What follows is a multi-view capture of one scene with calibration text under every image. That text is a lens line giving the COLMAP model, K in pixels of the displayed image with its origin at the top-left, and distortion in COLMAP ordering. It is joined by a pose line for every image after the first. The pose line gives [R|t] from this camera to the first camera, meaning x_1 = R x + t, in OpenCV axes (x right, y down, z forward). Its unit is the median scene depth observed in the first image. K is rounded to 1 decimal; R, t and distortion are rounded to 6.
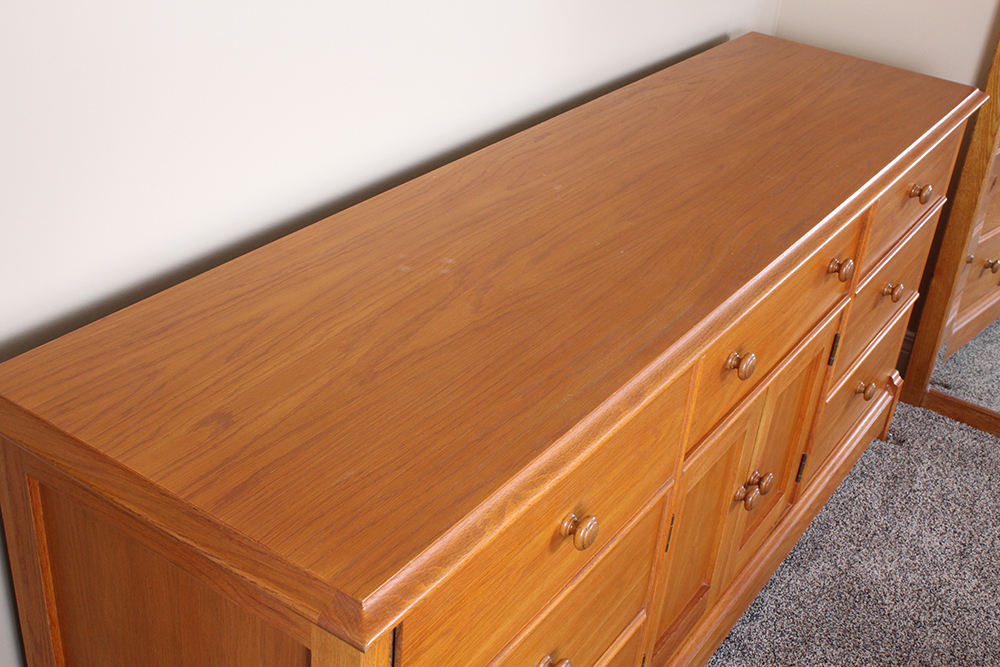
lens RADIAL K [[1179.3, 0, 500.0], [0, 1179.3, 333.5], [0, 0, 1]] dist [-0.064312, 0.007803]
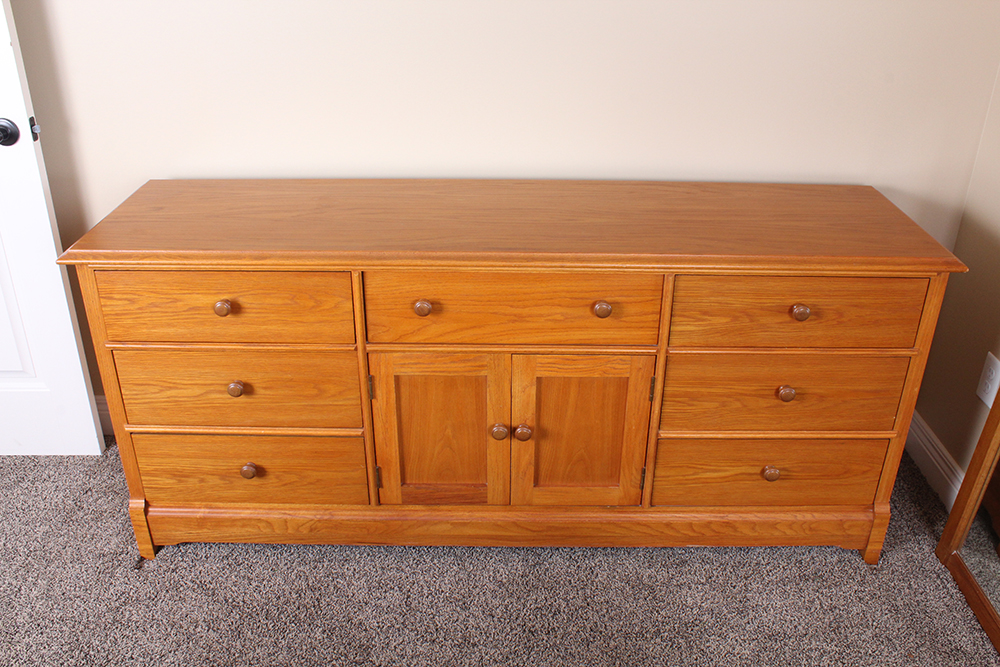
lens RADIAL K [[892.4, 0, 500.0], [0, 892.4, 333.5], [0, 0, 1]] dist [-0.166094, 0.154966]
pose [[0.553655, 0.309310, -0.773171, 1.023632], [-0.375029, 0.921589, 0.100132, -0.086204], [0.743518, 0.234523, 0.626243, 0.258245]]
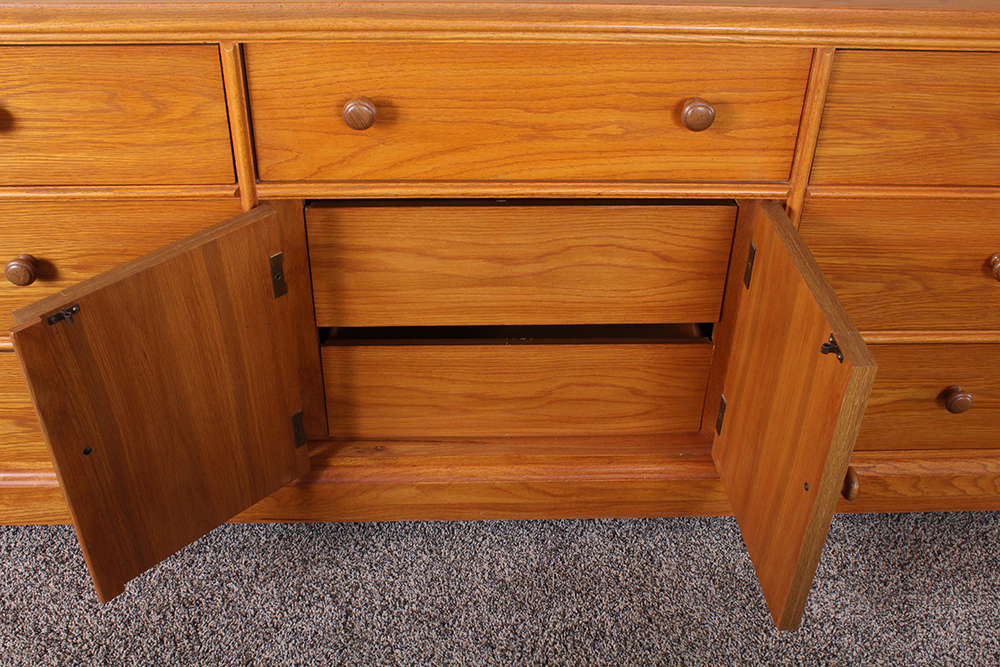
lens RADIAL K [[1046.0, 0, 500.0], [0, 1046.0, 333.5], [0, 0, 1]] dist [-0.103075, 0.040392]
pose [[0.587592, 0.419360, -0.692006, 0.714870], [-0.371733, 0.899530, 0.229478, -0.033713], [0.718714, 0.122402, 0.684447, 0.473434]]
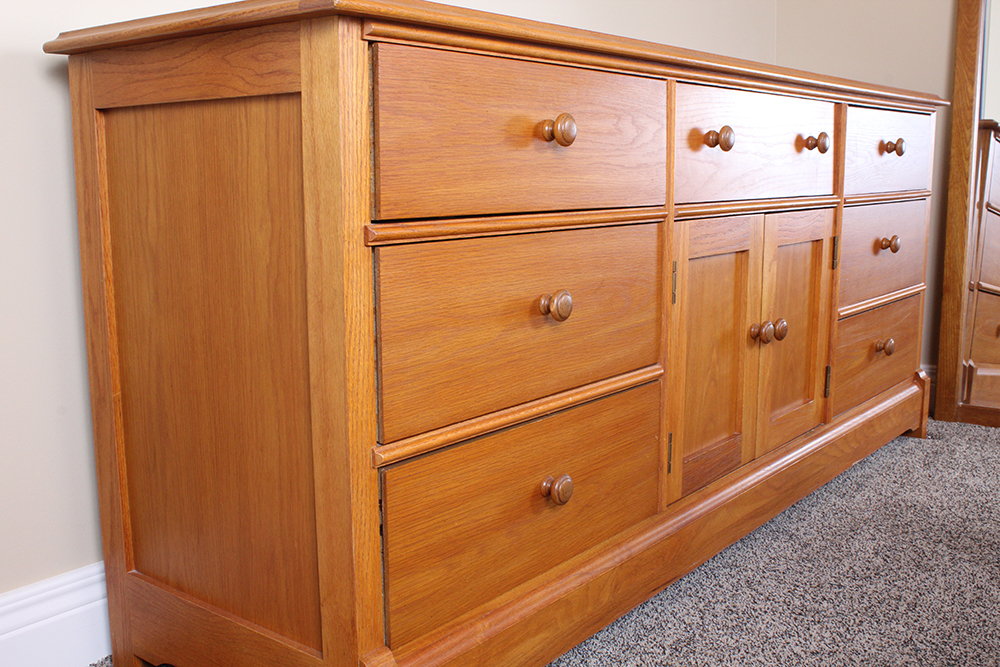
lens RADIAL K [[1046.0, 0, 500.0], [0, 1046.0, 333.5], [0, 0, 1]] dist [-0.103075, 0.040392]
pose [[0.993015, -0.075435, -0.090729, 0.057139], [0.038750, 0.934784, -0.353096, 0.457340], [0.111448, 0.347113, 0.931178, 0.083746]]
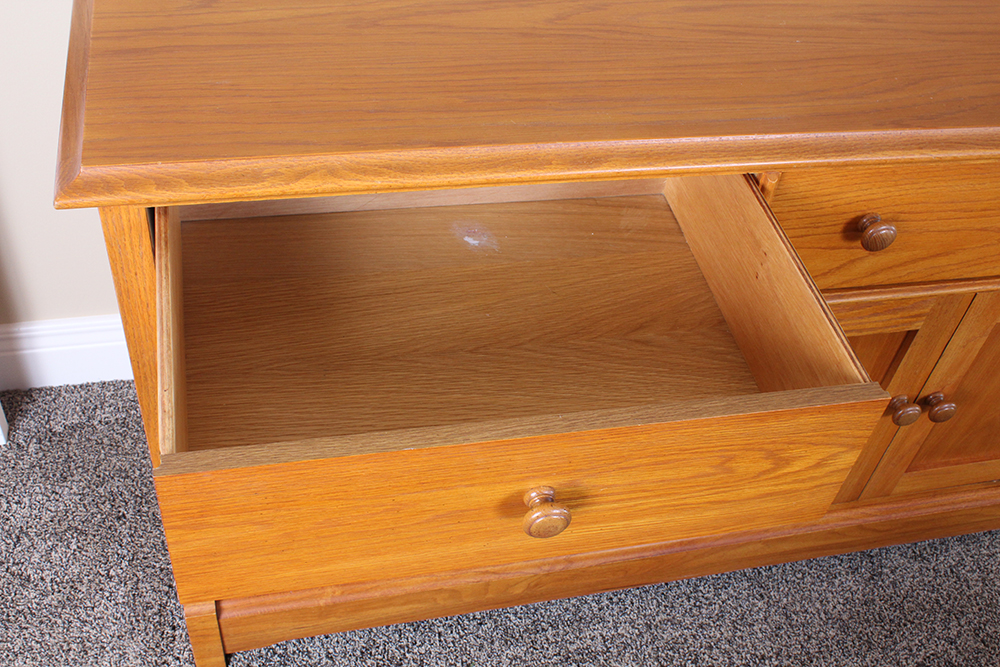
lens RADIAL K [[1082.3, 0, 500.0], [0, 1082.3, 333.5], [0, 0, 1]] dist [-0.134320, 0.164926]
pose [[0.729532, 0.482773, -0.484472, 0.334288], [-0.372727, 0.874550, 0.310220, -0.035613], [0.573461, -0.045740, 0.817955, 0.214130]]
